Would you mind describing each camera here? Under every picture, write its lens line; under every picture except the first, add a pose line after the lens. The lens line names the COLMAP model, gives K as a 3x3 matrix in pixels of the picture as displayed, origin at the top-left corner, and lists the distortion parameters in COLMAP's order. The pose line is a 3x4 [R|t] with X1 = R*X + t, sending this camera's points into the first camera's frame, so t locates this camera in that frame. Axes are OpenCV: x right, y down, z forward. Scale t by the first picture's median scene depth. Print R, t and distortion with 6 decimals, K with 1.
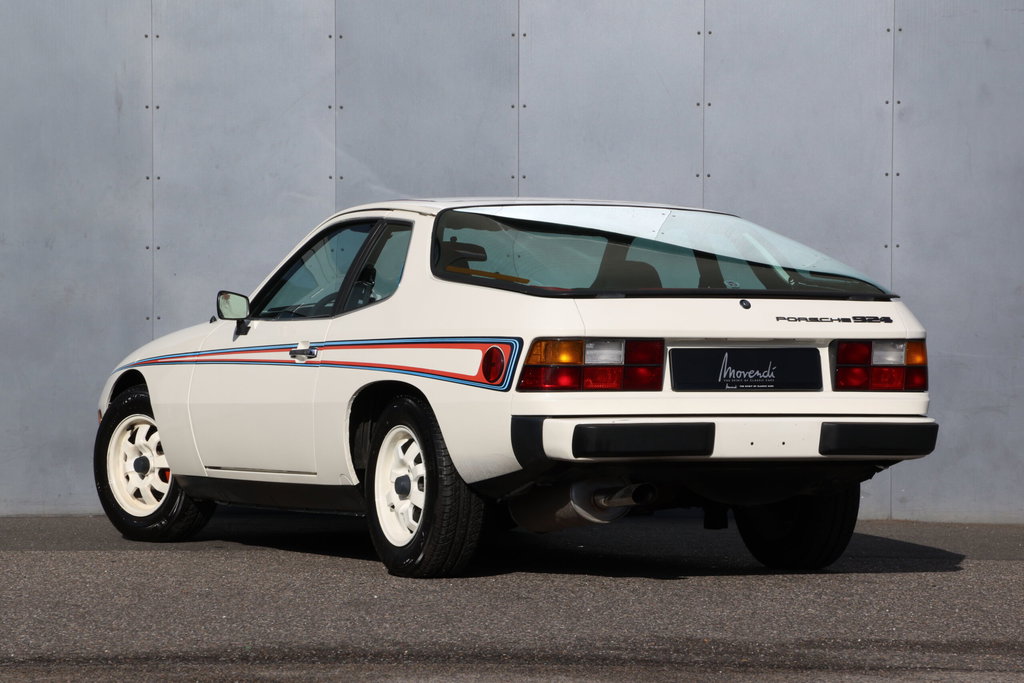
lens RADIAL K [[3065.1, 0, 512.0], [0, 3065.1, 341.5], [0, 0, 1]] dist [0.649462, -0.151069]
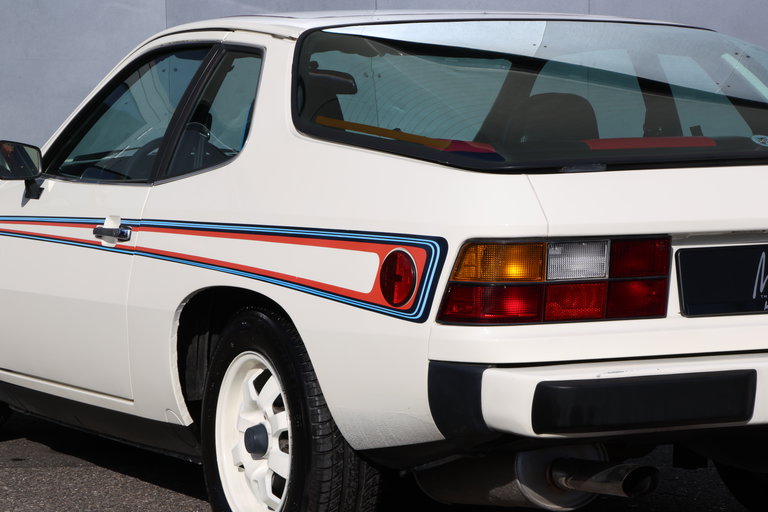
lens RADIAL K [[2298.8, 0, 384.0], [0, 2298.8, 256.0], [0, 0, 1]] dist [0.649462, -0.151069]
pose [[0.999567, -0.014127, 0.025820, -0.020547], [0.012510, 0.998012, 0.061776, -0.025682], [-0.026642, -0.061427, 0.997756, 0.505374]]
